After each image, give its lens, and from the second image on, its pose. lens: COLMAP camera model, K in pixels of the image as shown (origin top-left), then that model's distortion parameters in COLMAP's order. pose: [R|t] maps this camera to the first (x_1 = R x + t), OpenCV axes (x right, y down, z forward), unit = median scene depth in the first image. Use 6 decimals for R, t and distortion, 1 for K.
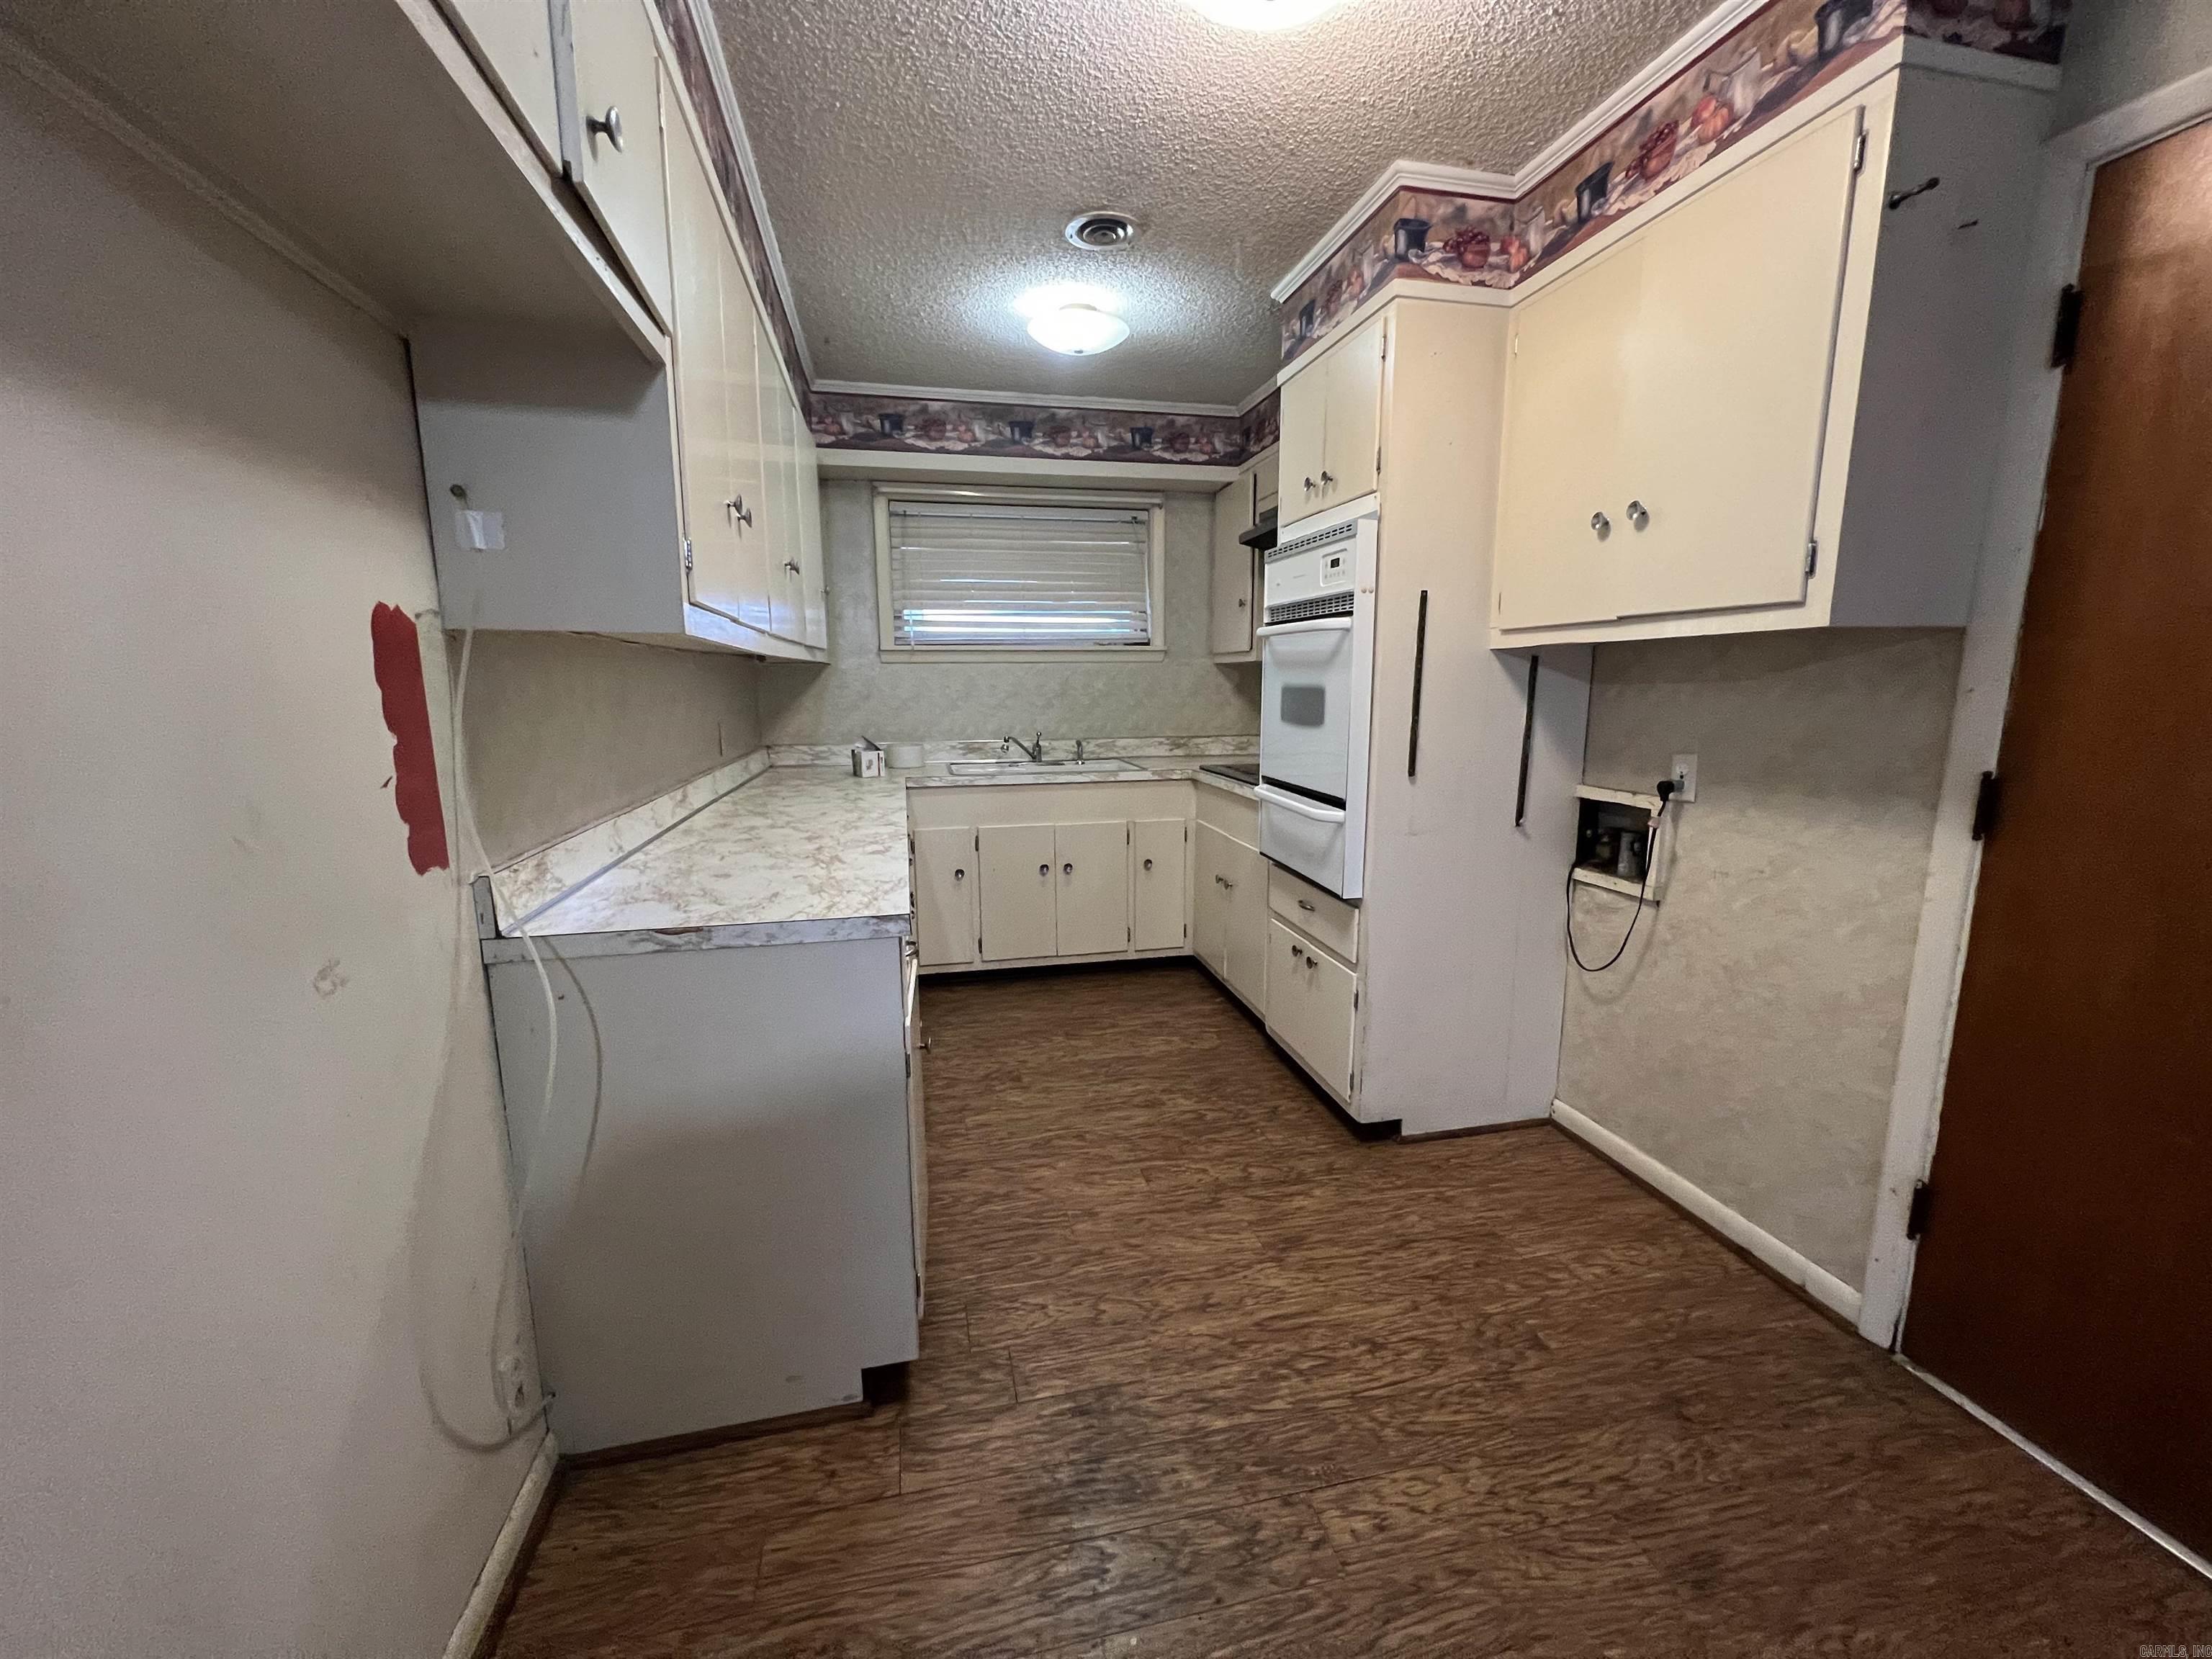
lens RADIAL K [[884.7, 0, 1106.7], [0, 884.7, 834.2], [0, 0, 1]] dist [-0.003279, -0.000115]
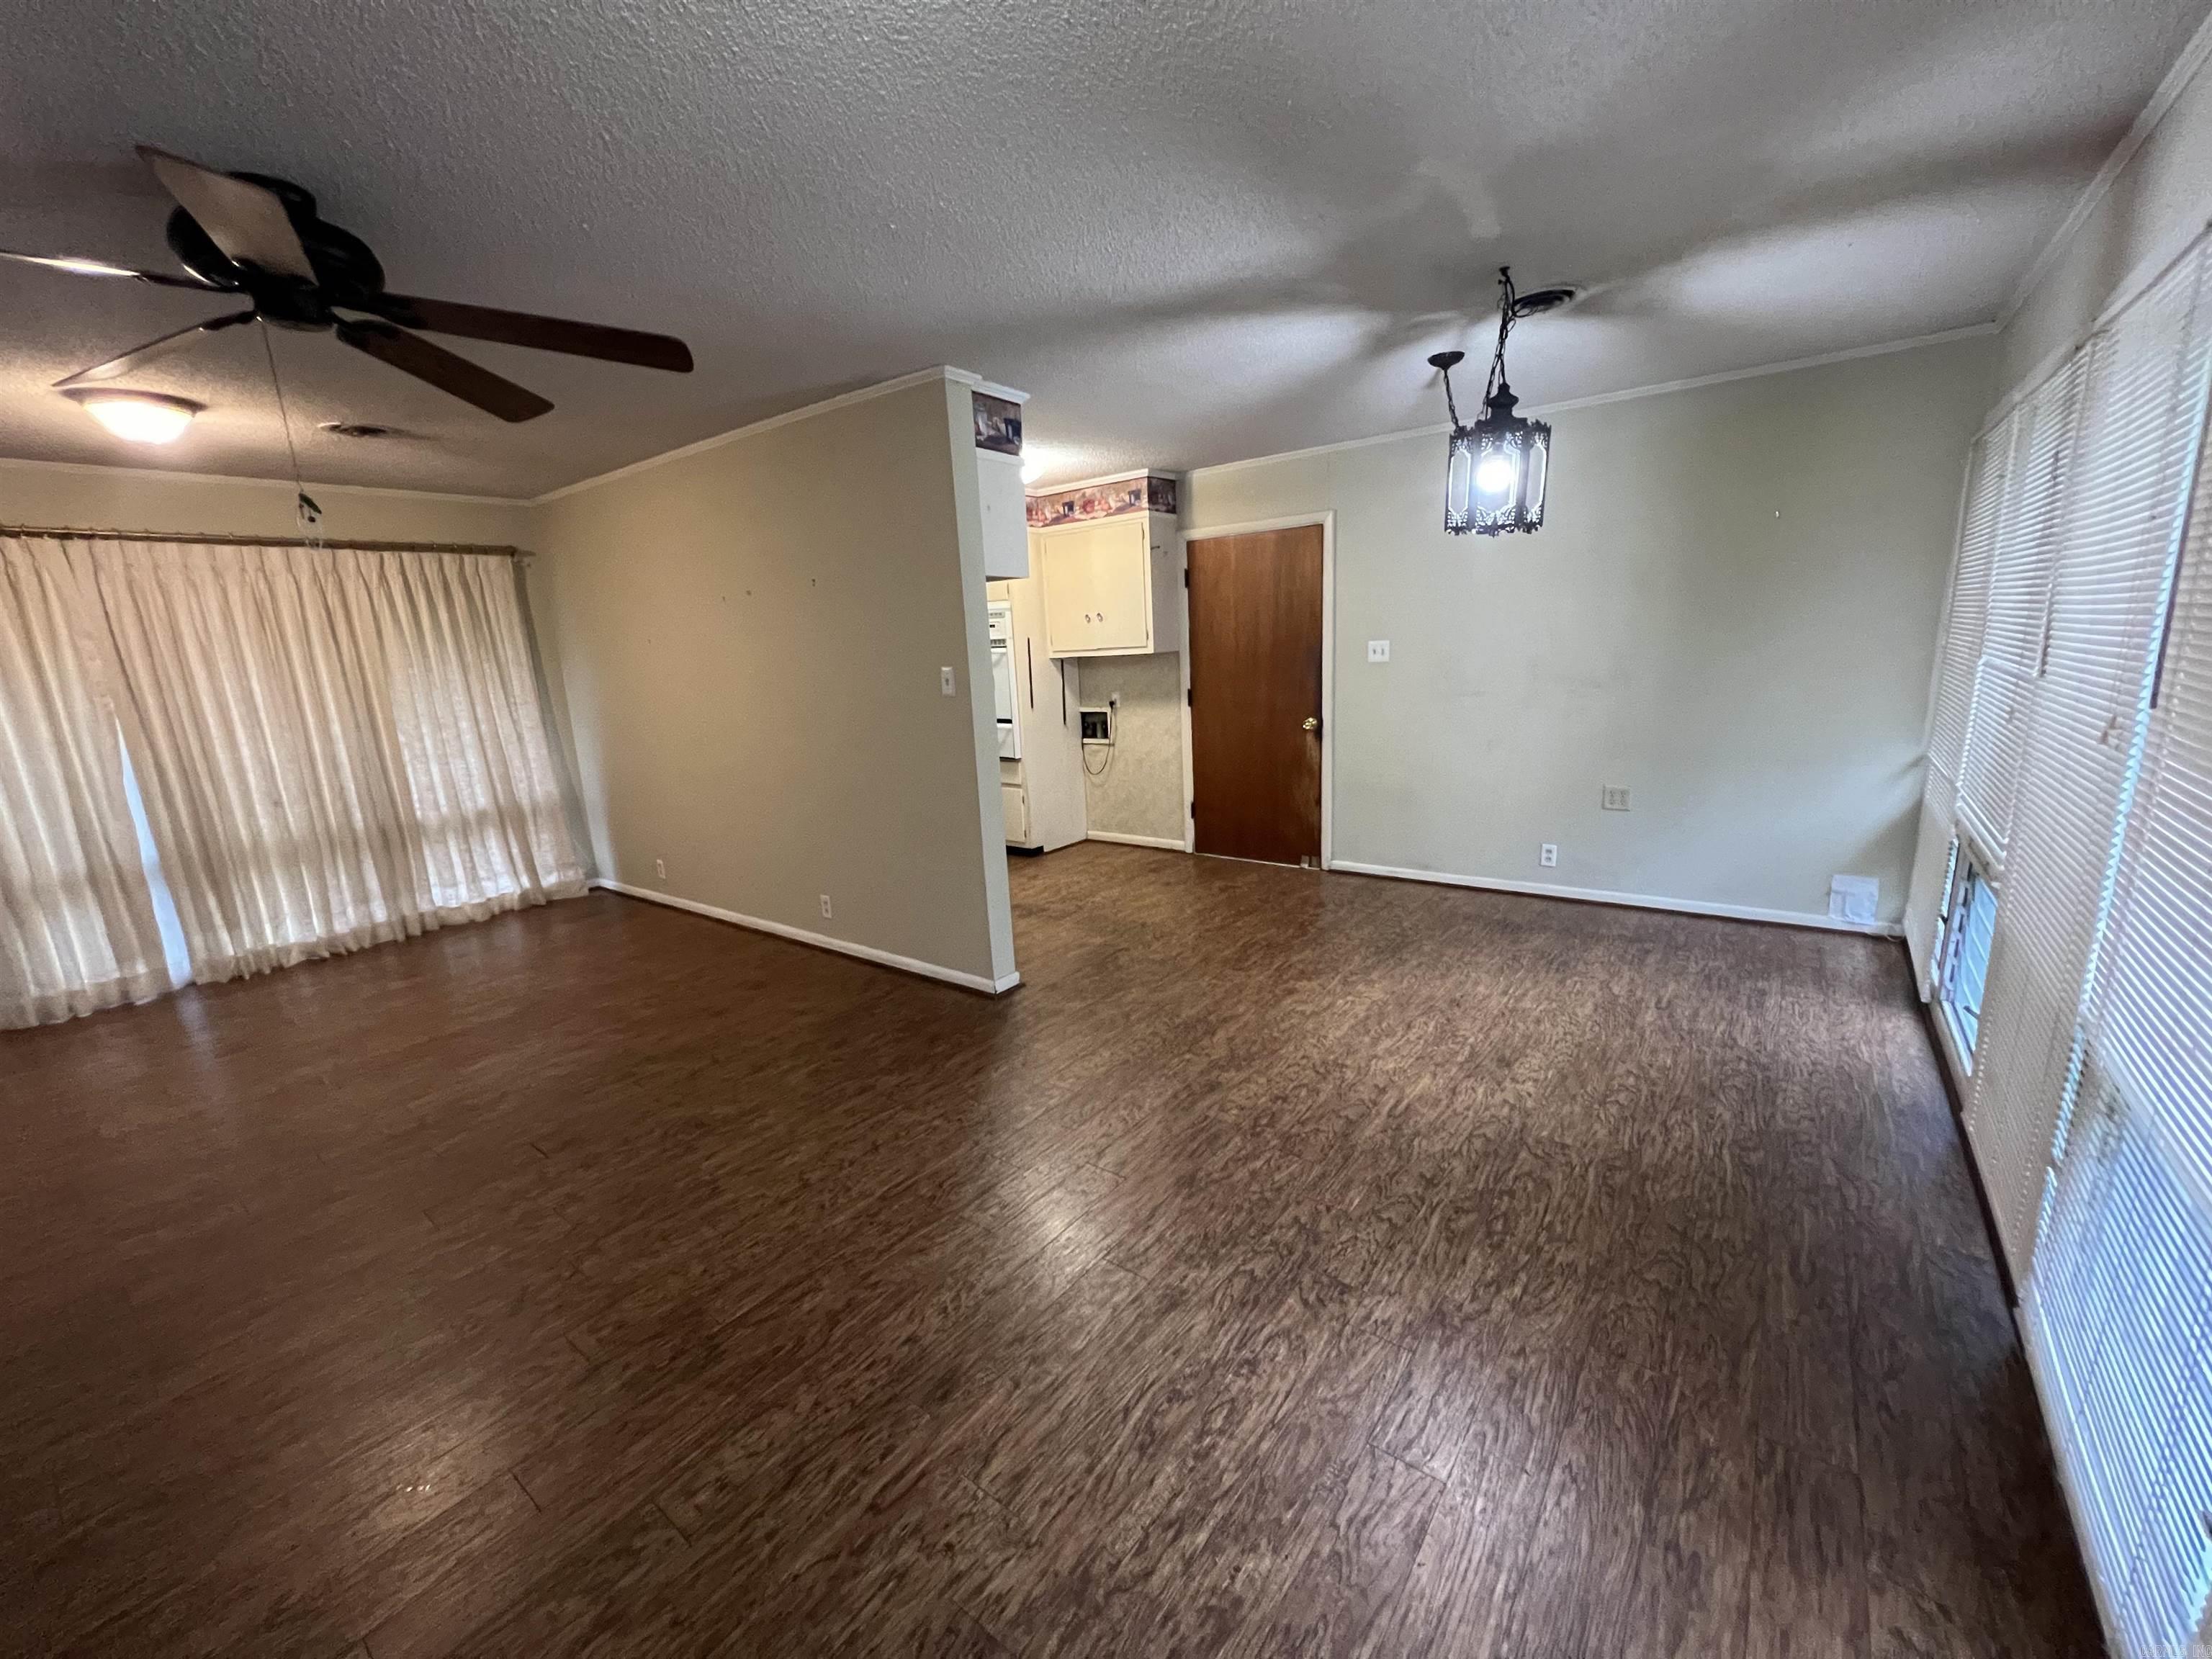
lens RADIAL K [[884.7, 0, 1110.7], [0, 884.7, 839.6], [0, 0, 1]] dist [-0.003279, -0.000115]
pose [[0.765013, -0.171732, 0.620695, -1.403615], [0.153419, 0.984641, 0.083337, 0.162345], [-0.625474, 0.031473, 0.779610, -1.407825]]
